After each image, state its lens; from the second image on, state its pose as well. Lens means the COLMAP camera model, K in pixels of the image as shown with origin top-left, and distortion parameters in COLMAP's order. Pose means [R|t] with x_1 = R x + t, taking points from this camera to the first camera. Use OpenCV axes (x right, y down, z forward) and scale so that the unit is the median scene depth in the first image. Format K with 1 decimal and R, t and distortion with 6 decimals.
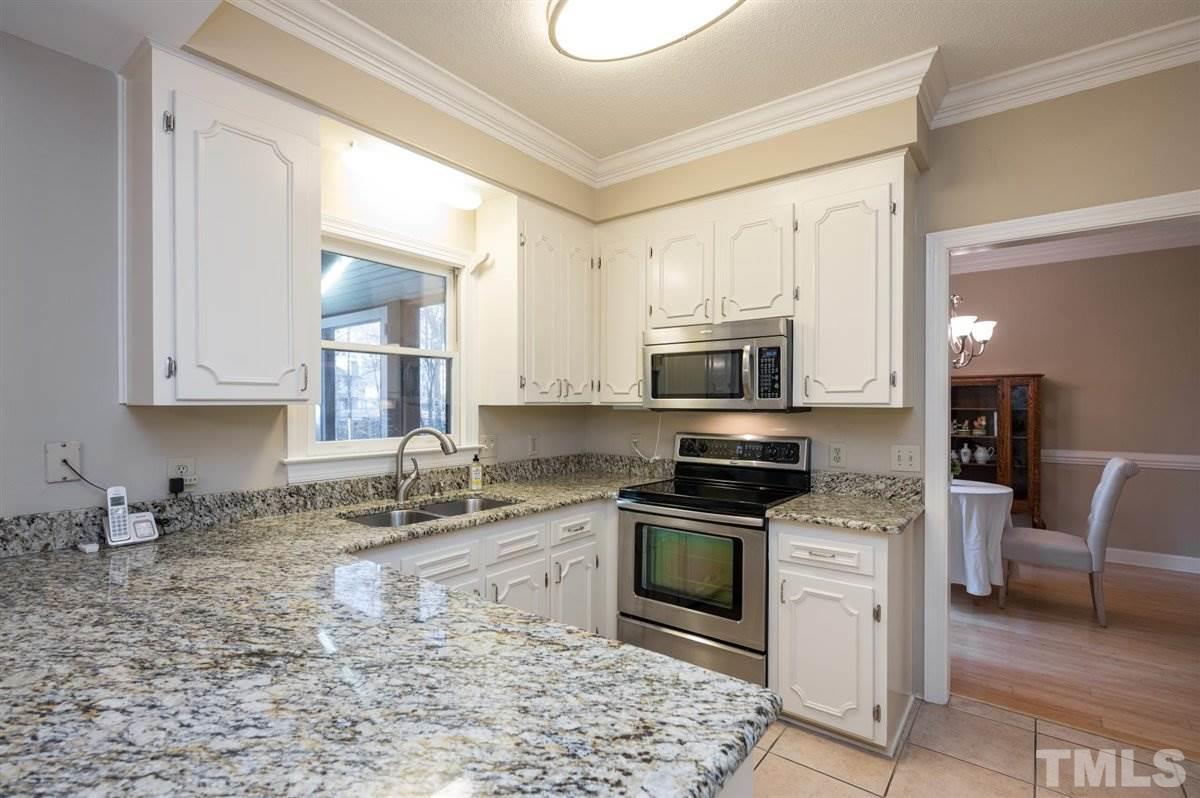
lens RADIAL K [[553.1, 0, 600.8], [0, 553.1, 402.1], [0, 0, 1]] dist [0.002554, 0.000226]
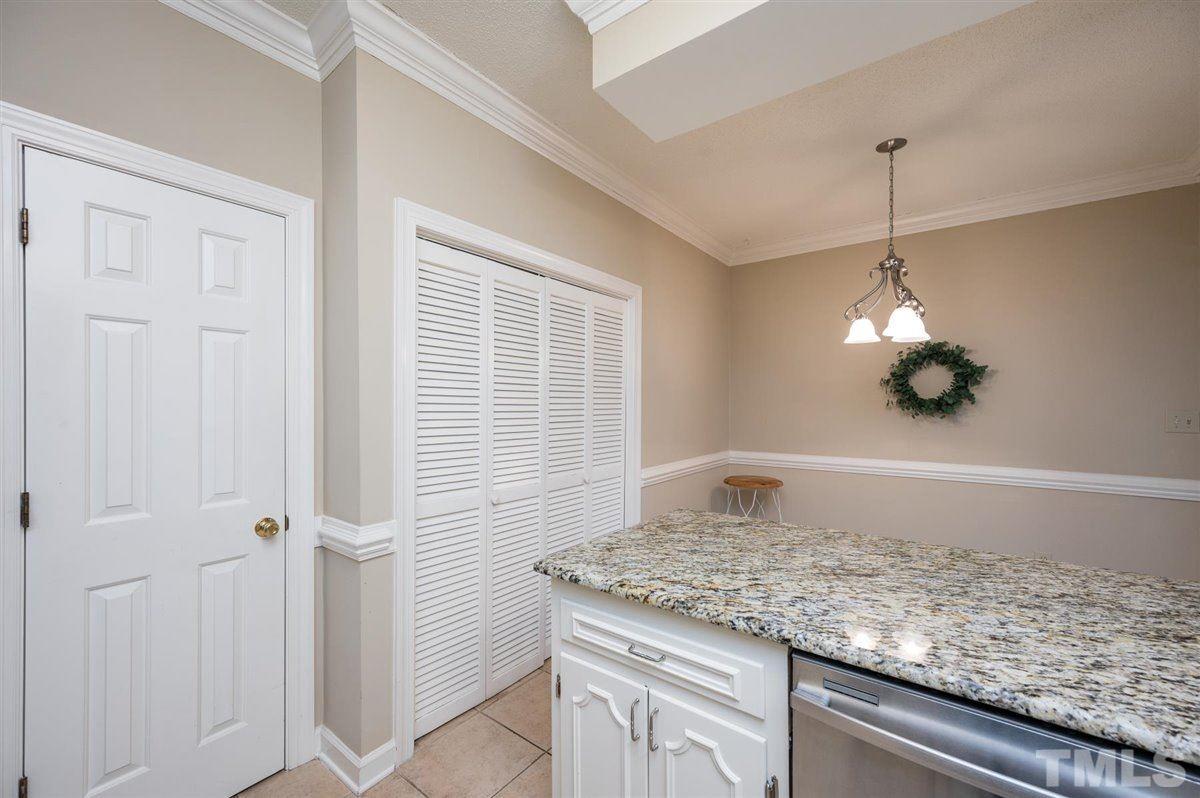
lens RADIAL K [[479.2, 0, 600.5], [0, 479.2, 403.4], [0, 0, 1]] dist [0.001766, 0.001135]
pose [[-0.999984, -0.001504, -0.005502, 0.042985], [-0.001470, 0.999980, -0.006189, 0.002081], [0.005511, -0.006181, -0.999966, 0.997224]]
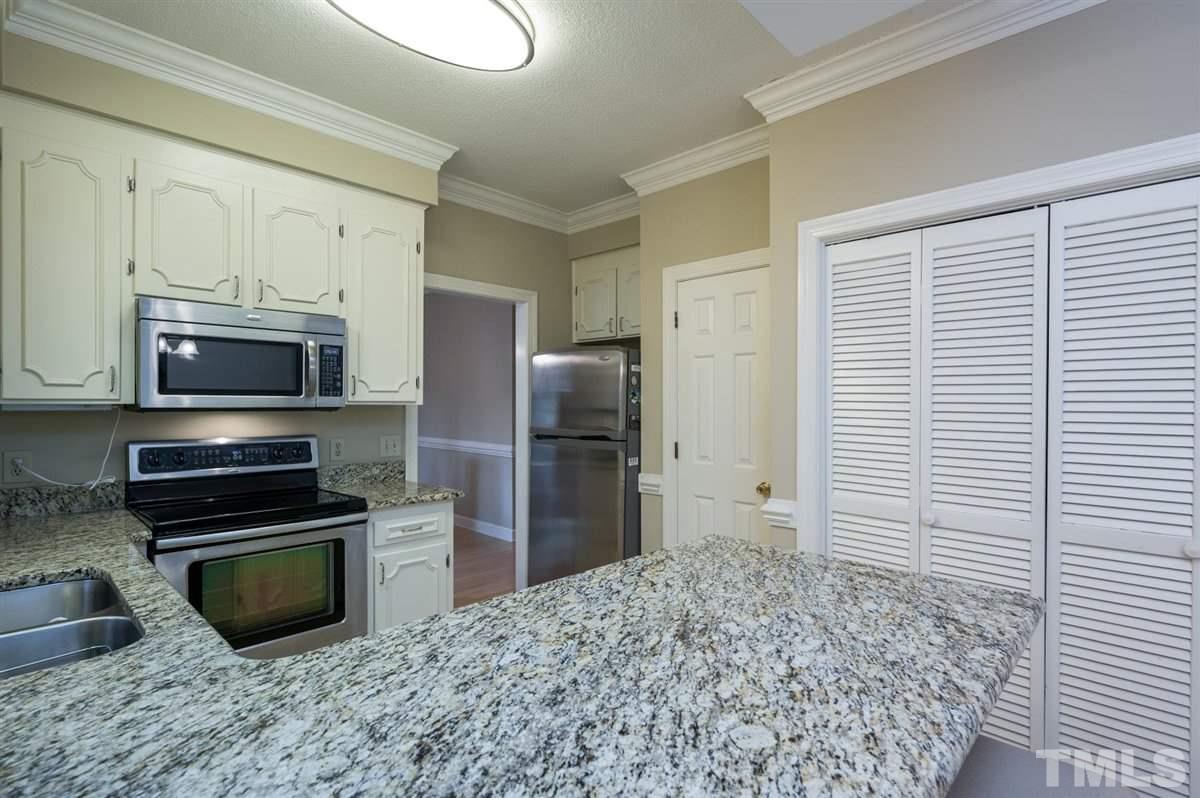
lens RADIAL K [[576.3, 0, 597.0], [0, 576.3, 402.9], [0, 0, 1]] dist [0.000455, -0.000378]
pose [[0.120111, -0.001366, 0.992760, -0.767034], [-0.005754, 0.999981, 0.002072, 0.000013], [-0.992744, -0.005961, 0.120101, 0.452314]]
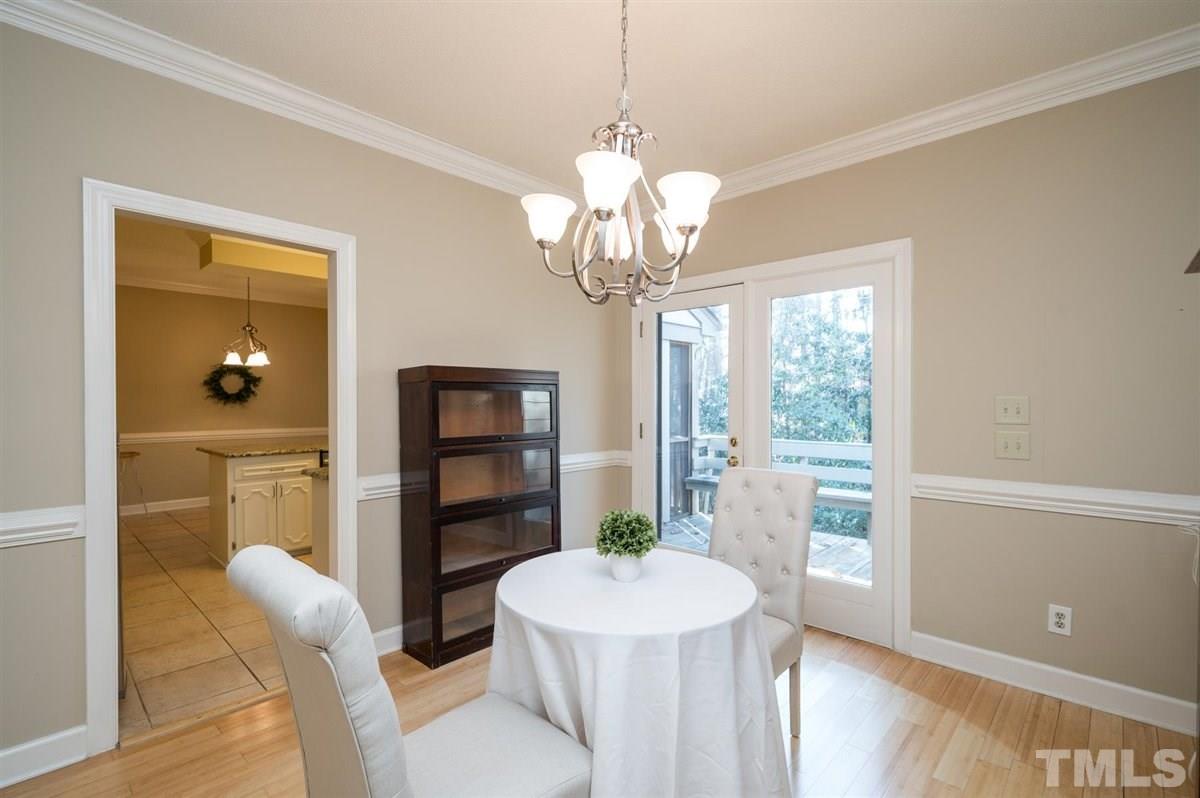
lens RADIAL K [[553.1, 0, 608.1], [0, 553.1, 403.8], [0, 0, 1]] dist [0.002554, 0.000226]
pose [[-0.083542, 0.011230, -0.996441, 1.908127], [0.010467, 0.999891, 0.010392, 0.023764], [0.996449, -0.009561, -0.083651, 1.847415]]
